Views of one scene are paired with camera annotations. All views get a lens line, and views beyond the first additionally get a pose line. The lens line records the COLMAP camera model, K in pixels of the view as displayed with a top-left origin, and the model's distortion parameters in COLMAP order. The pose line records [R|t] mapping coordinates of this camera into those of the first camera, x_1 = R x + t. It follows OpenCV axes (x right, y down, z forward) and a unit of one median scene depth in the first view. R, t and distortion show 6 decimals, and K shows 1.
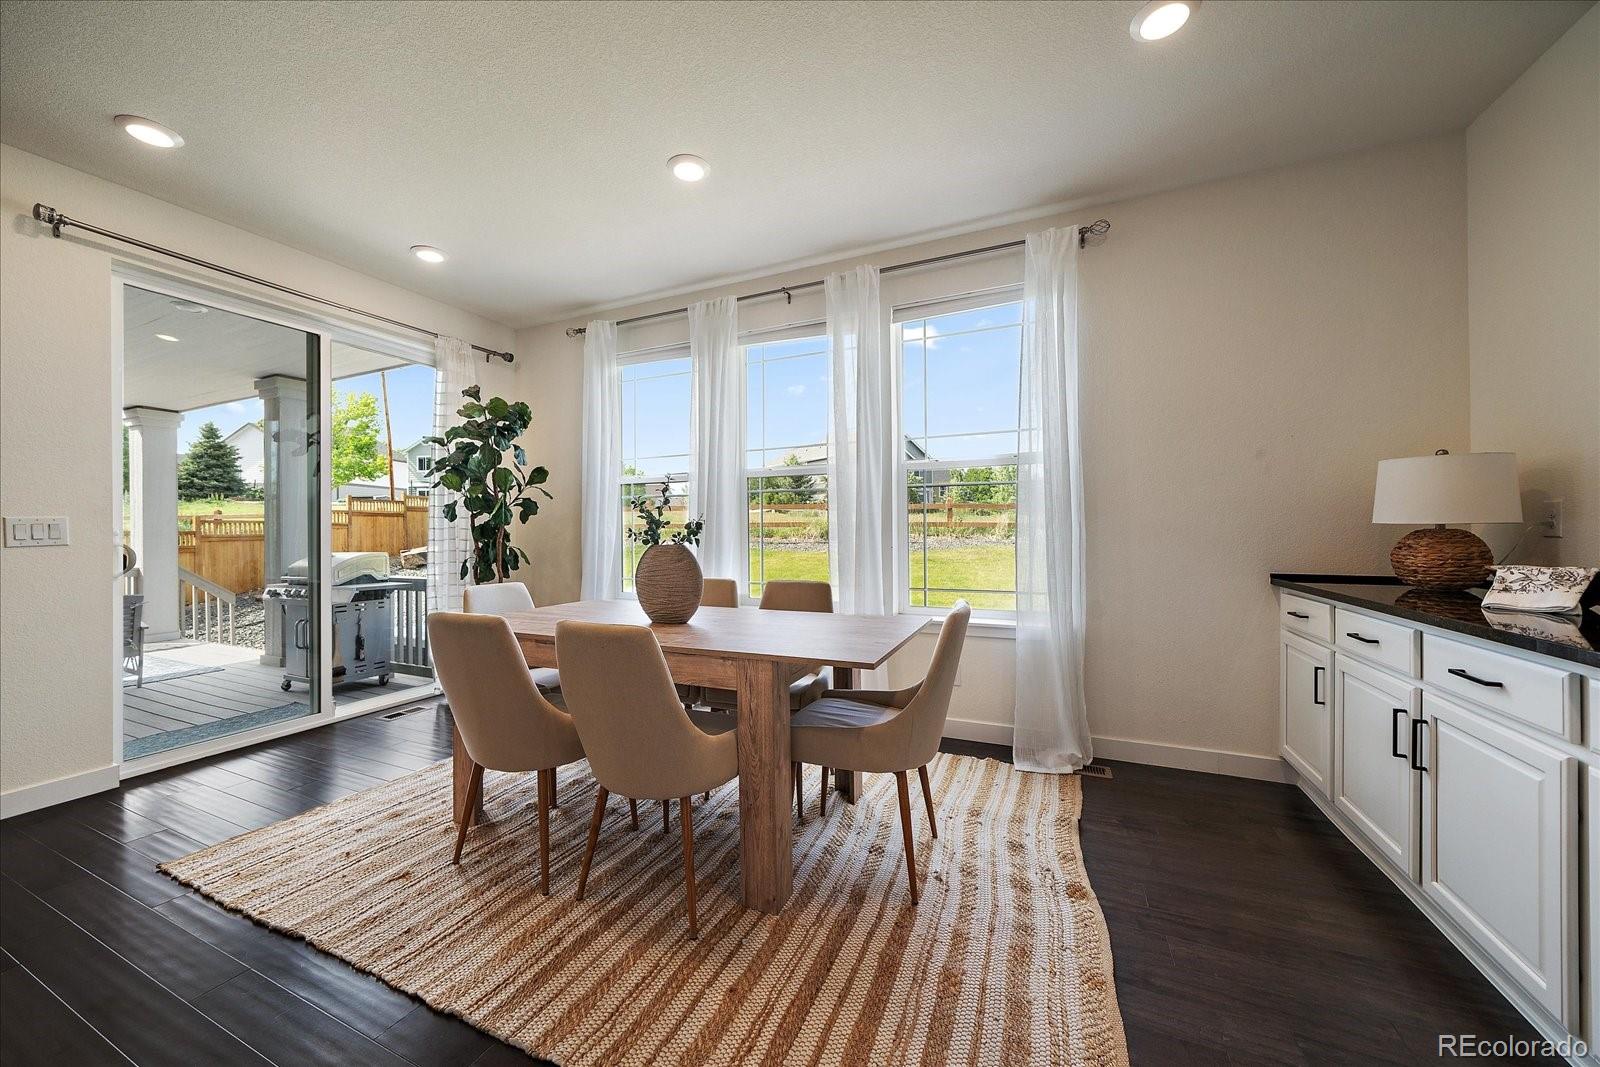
lens RADIAL K [[583.4, 0, 800.0], [0, 583.4, 533.5], [0, 0, 1]] dist [-0.000202, 0.000051]
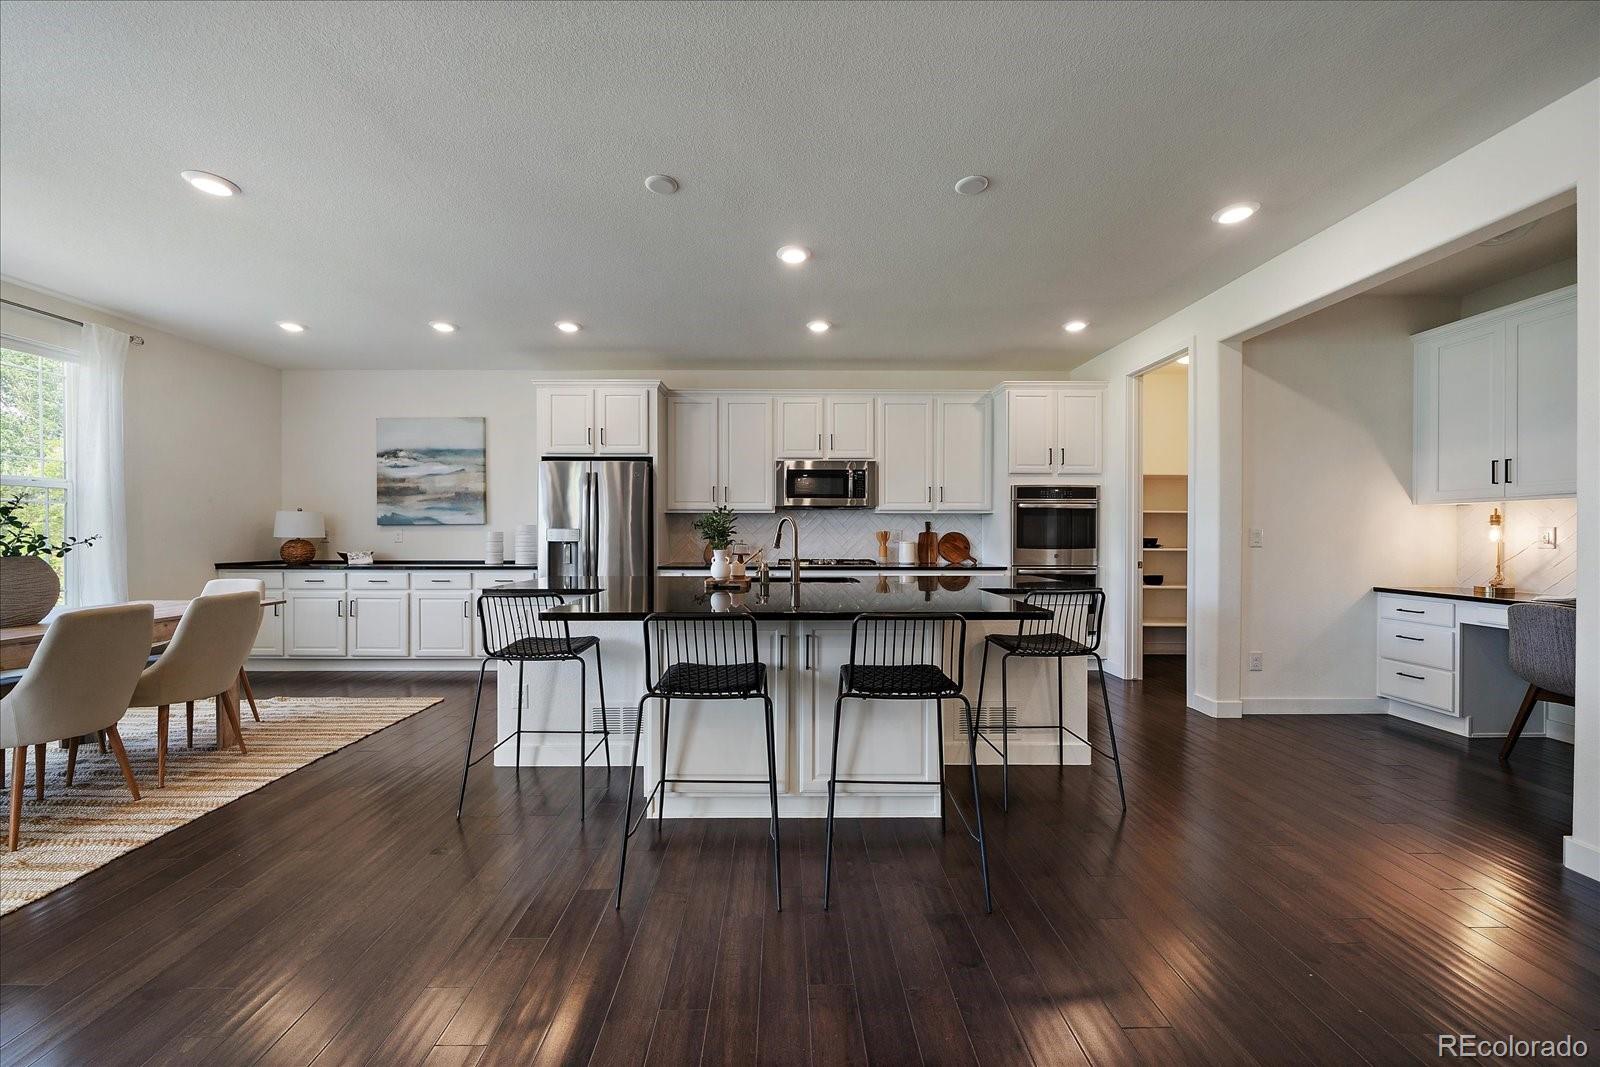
lens RADIAL K [[583.4, 0, 800.0], [0, 583.4, 533.5], [0, 0, 1]] dist [-0.000202, 0.000051]
pose [[-0.435697, 0.004291, 0.900083, -2.624659], [0.002534, 0.999991, -0.003541, -0.026755], [-0.900090, 0.000738, -0.435704, 0.173812]]
